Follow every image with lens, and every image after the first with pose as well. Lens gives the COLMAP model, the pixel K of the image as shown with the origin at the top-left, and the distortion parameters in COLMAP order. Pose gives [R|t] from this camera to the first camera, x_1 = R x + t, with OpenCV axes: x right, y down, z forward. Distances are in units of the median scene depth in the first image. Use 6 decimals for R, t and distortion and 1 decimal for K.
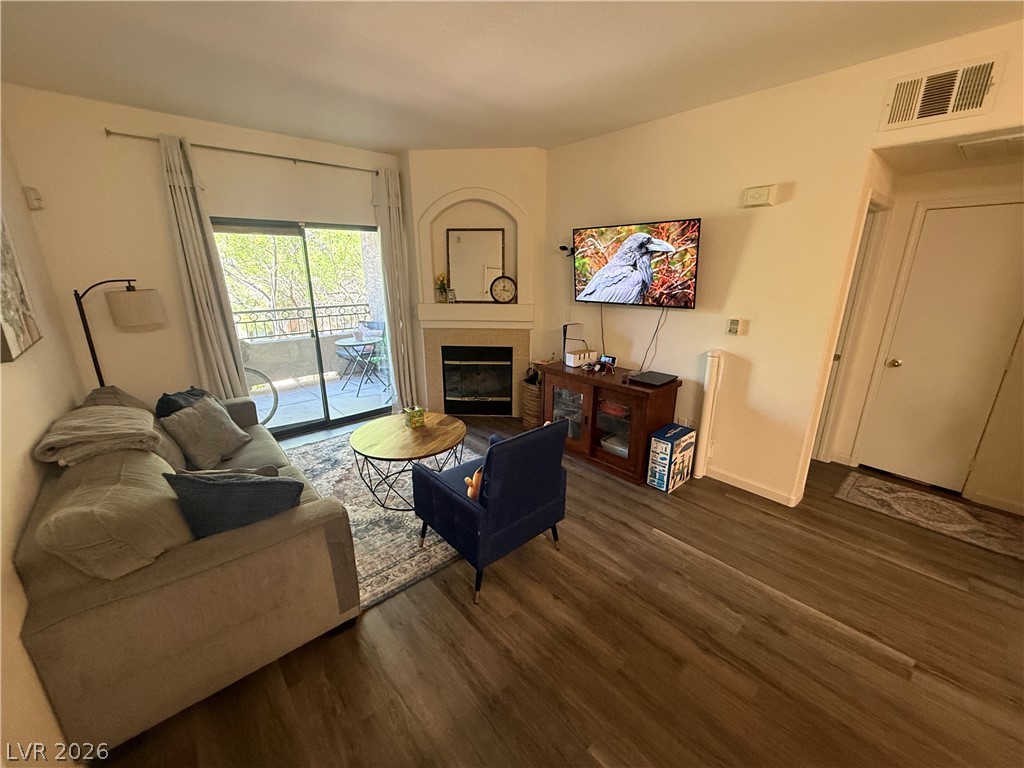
lens RADIAL K [[406.4, 0, 511.8], [0, 406.4, 383.7], [0, 0, 1]] dist [-0.000805, -0.000454]
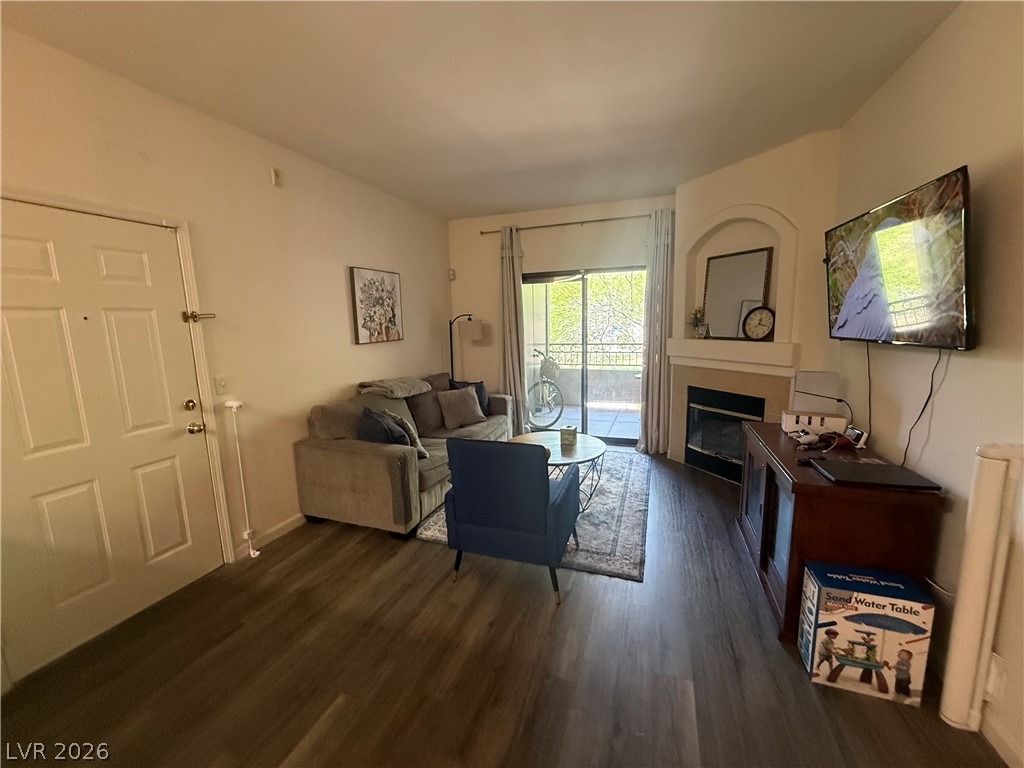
lens RADIAL K [[406.4, 0, 510.9], [0, 406.4, 383.7], [0, 0, 1]] dist [-0.000805, -0.000454]
pose [[0.478254, 0.124356, -0.869373, 0.504181], [-0.225824, 0.974051, 0.015100, -0.026330], [0.848691, 0.189104, 0.493926, 0.263351]]
